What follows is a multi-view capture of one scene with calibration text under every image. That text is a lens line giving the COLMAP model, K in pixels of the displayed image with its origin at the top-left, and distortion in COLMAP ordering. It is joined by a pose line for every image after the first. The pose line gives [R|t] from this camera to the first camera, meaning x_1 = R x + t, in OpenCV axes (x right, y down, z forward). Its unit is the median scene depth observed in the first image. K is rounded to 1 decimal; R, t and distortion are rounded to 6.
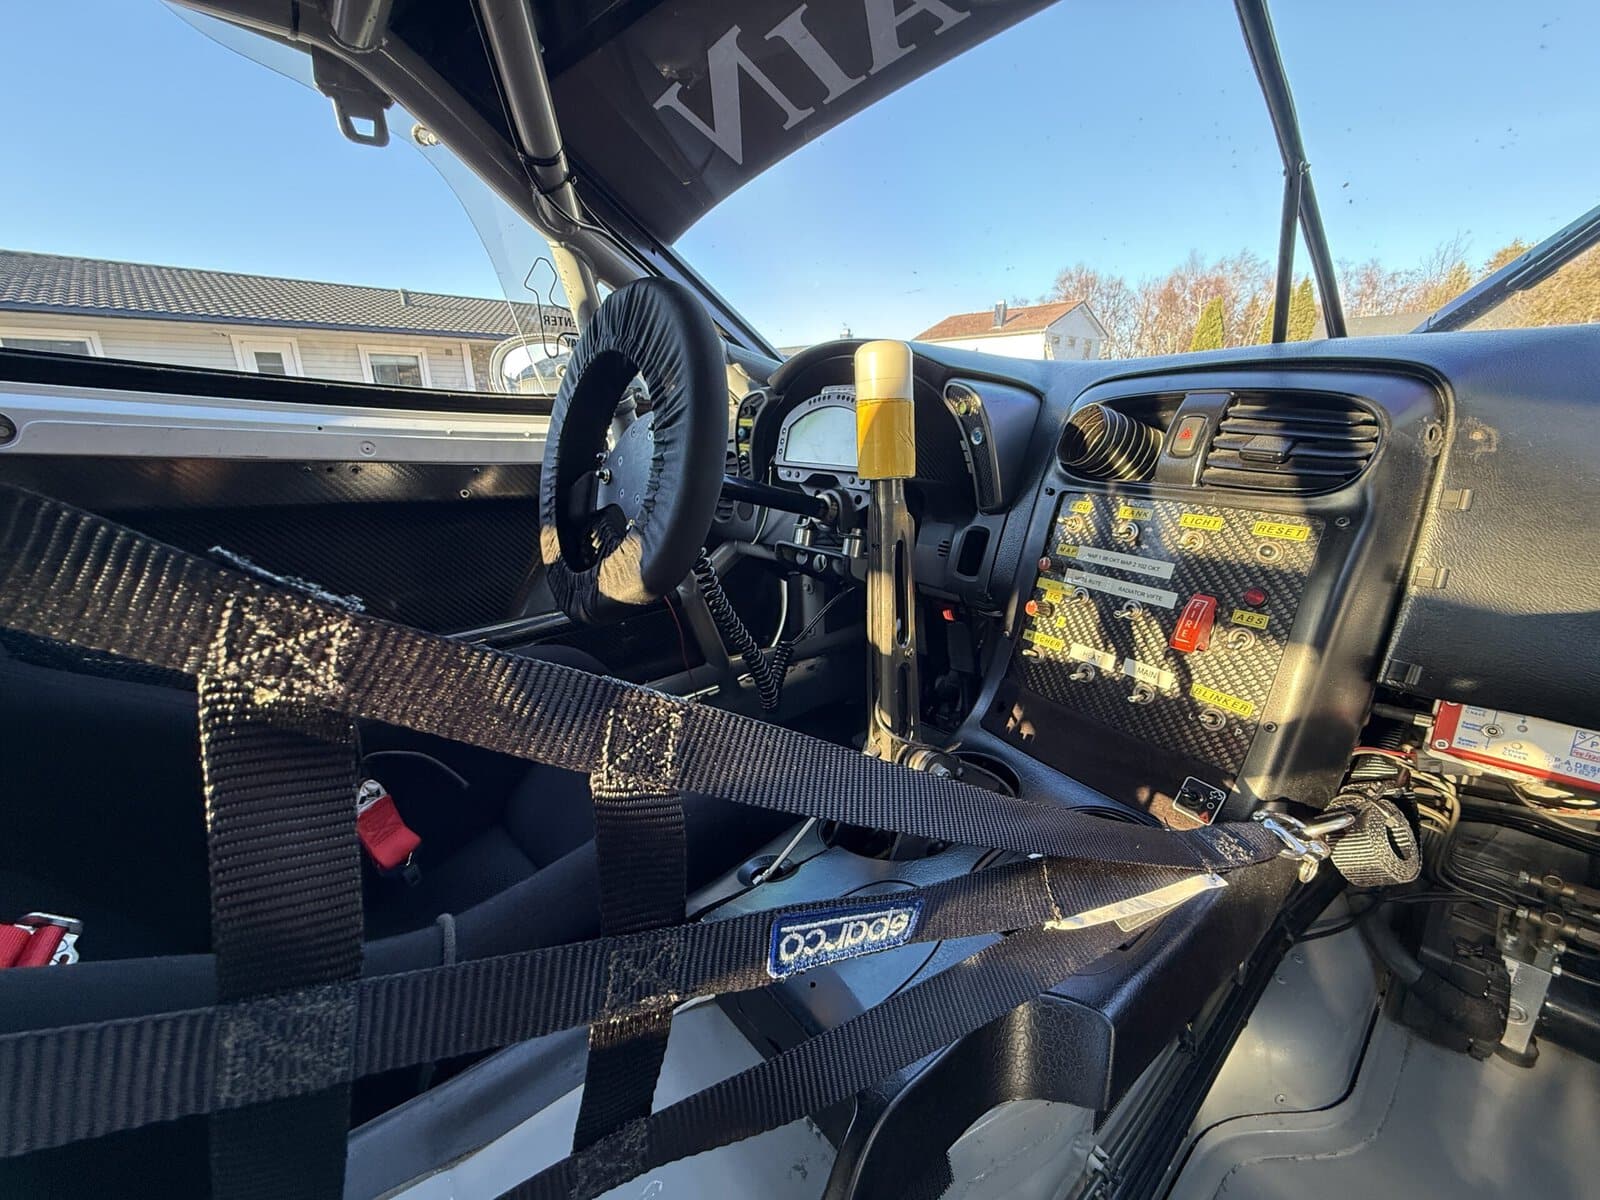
lens RADIAL K [[628.7, 0, 800.0], [0, 628.7, 600.0], [0, 0, 1]] dist [-0.001095, 0.000268]
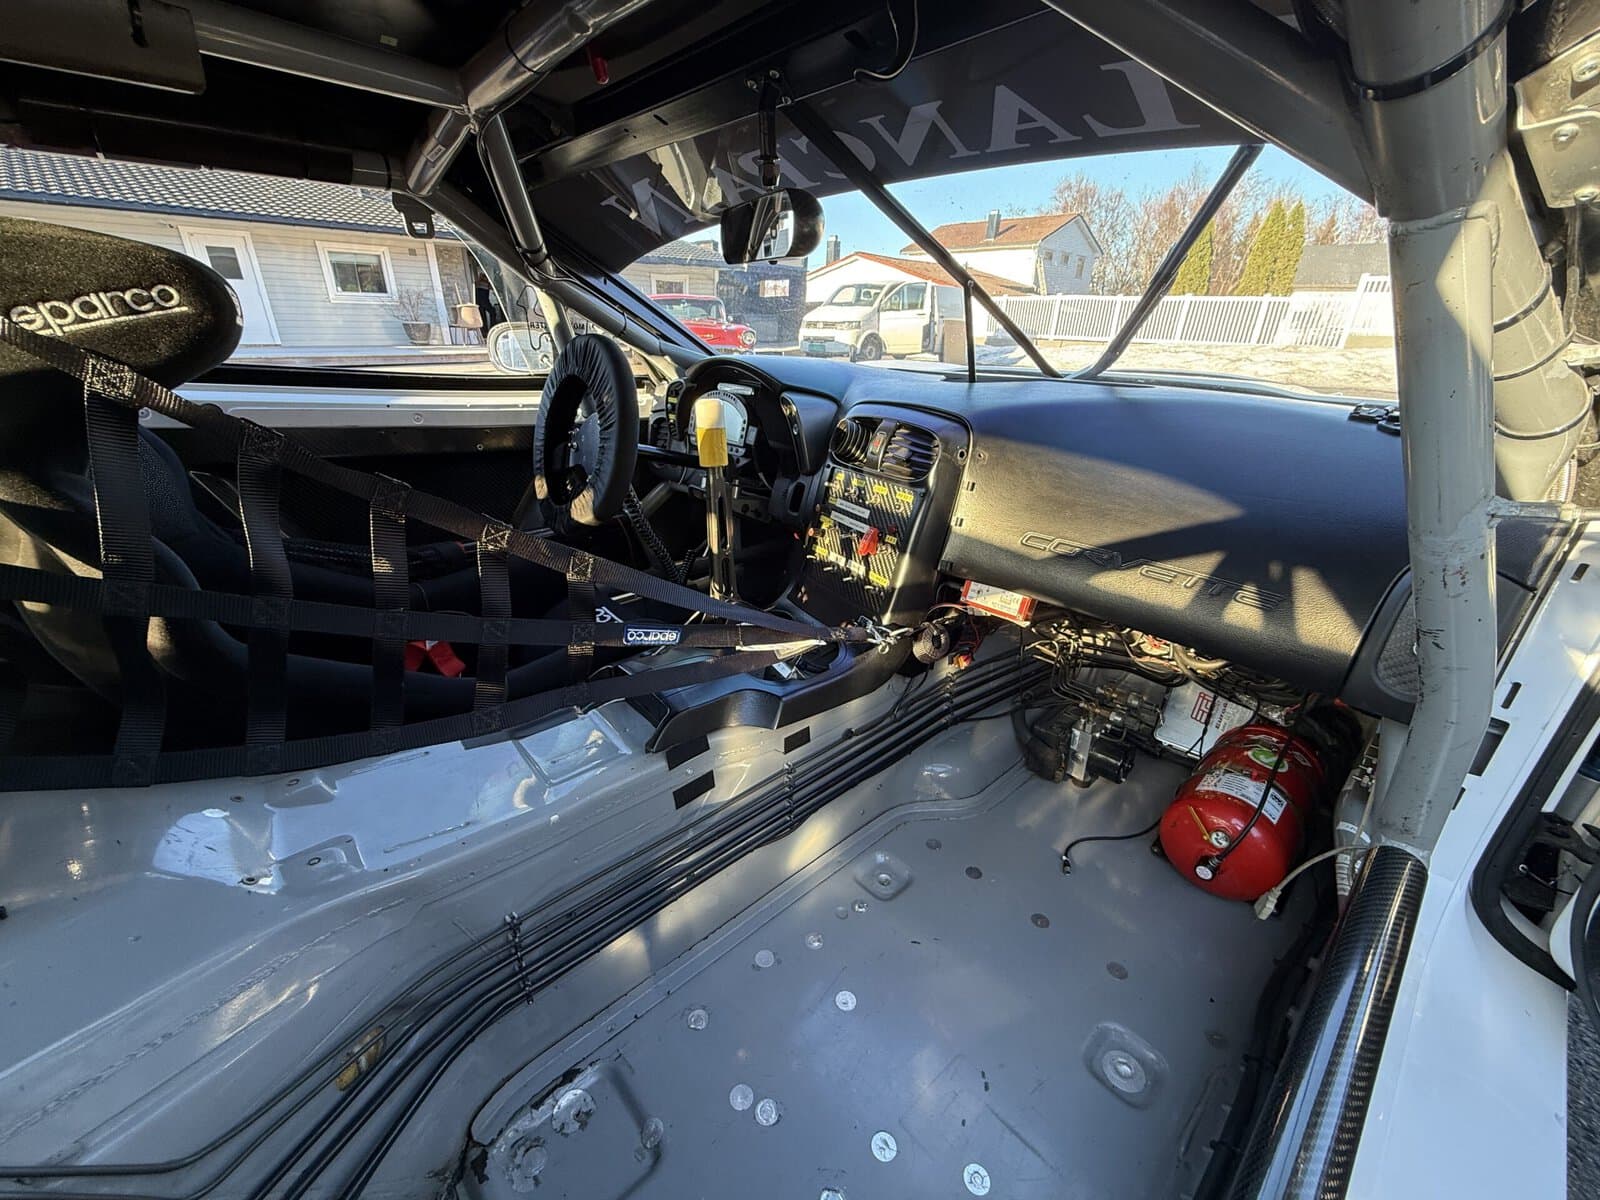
lens RADIAL K [[629.1, 0, 797.9], [0, 629.1, 596.5], [0, 0, 1]] dist [-0.004172, 0.000040]
pose [[0.999379, 0.019132, 0.029606, 0.272216], [-0.022529, 0.992635, 0.119029, -0.017519], [-0.027110, -0.119622, 0.992449, -0.807860]]
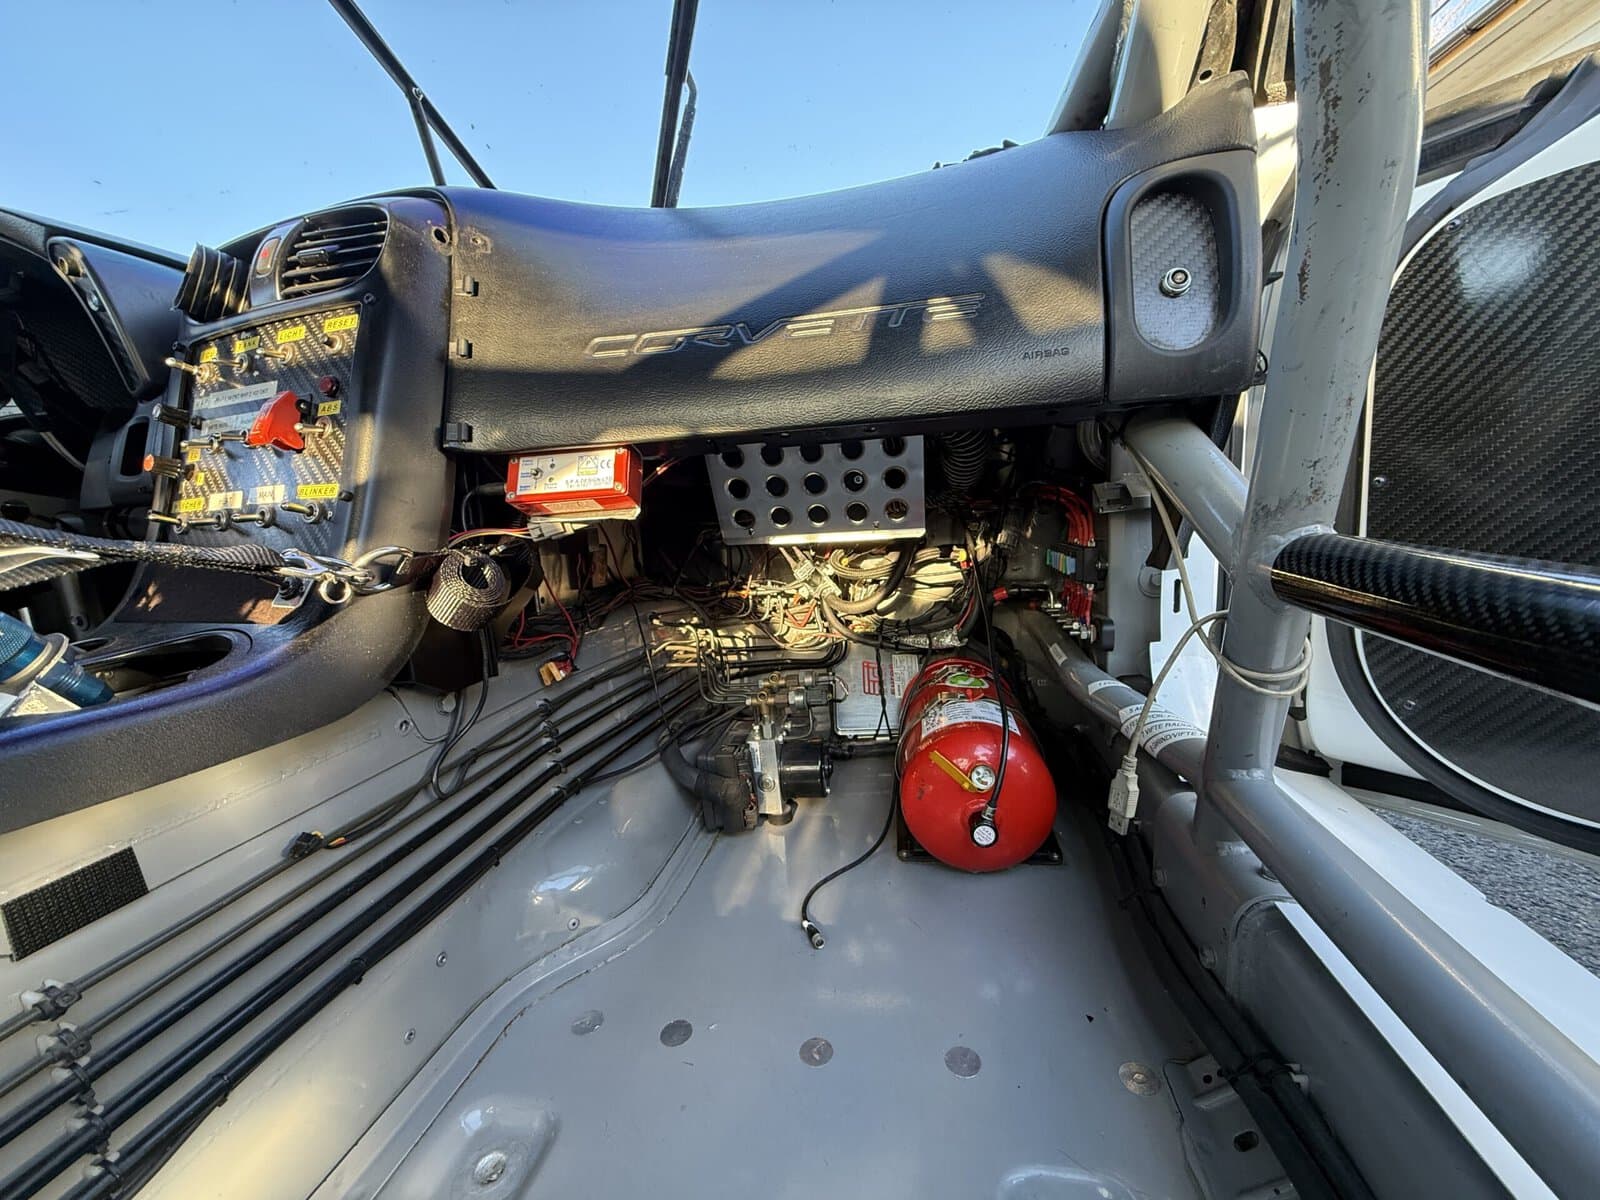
lens RADIAL K [[631.7, 0, 792.2], [0, 631.7, 601.3], [0, 0, 1]] dist [-0.001698, -0.000108]
pose [[0.787564, -0.139448, 0.600247, 0.499339], [0.228853, 0.970584, -0.074786, 0.439041], [-0.572161, 0.196268, 0.796311, -0.123525]]
